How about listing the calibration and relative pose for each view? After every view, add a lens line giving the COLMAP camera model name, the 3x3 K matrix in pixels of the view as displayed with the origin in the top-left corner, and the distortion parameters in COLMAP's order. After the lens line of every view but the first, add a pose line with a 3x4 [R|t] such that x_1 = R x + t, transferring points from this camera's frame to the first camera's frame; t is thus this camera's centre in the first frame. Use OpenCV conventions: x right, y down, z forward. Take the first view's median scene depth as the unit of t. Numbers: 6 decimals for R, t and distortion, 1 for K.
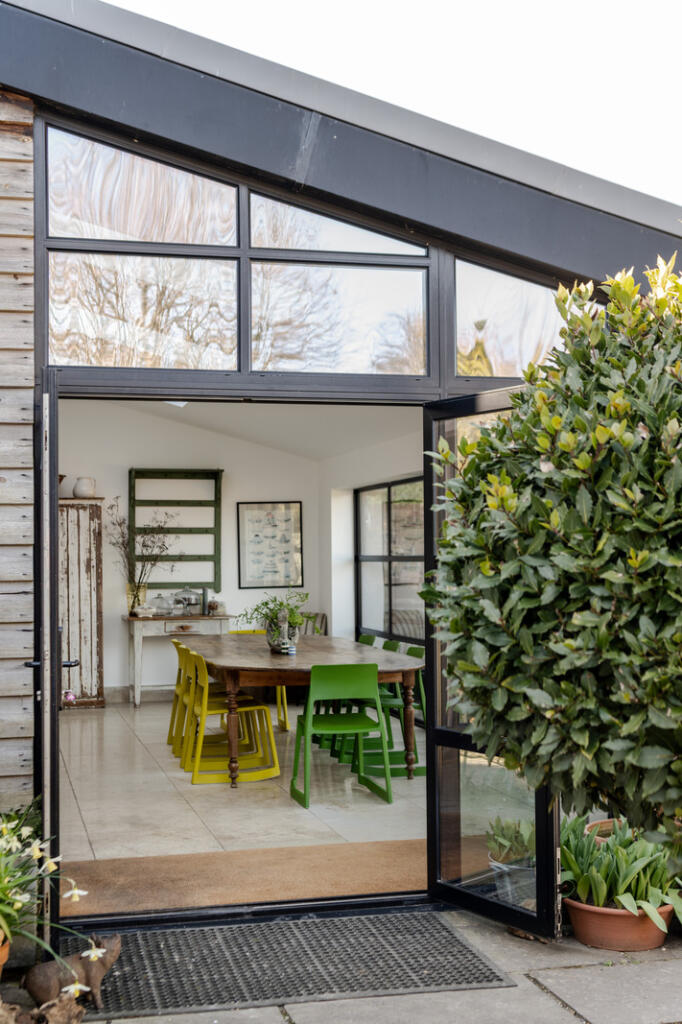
lens RADIAL K [[1303.1, 0, 340.2], [0, 1303.1, 513.5], [0, 0, 1]] dist [0.005740, 0.000000]
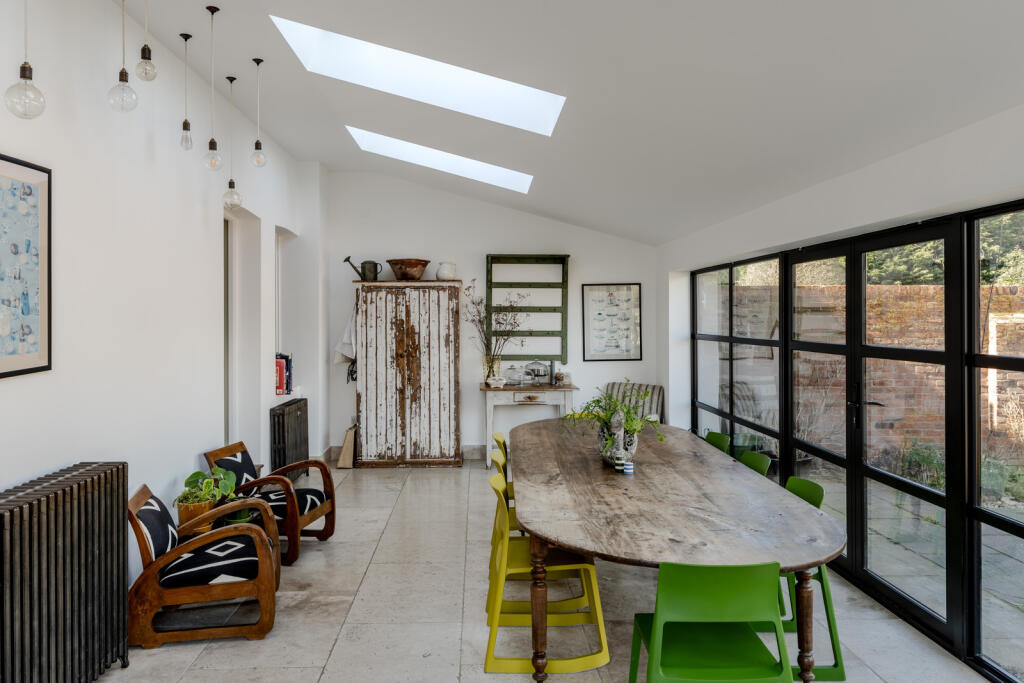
lens RADIAL K [[689.5, 0, 495.1], [0, 689.5, 308.8], [0, 0, 1]] dist [0.004861, 0.001494]
pose [[0.972135, 0.004986, -0.234368, -0.013183], [0.000276, 0.999749, 0.022415, -0.000744], [0.234421, -0.021855, 0.971889, 0.420020]]
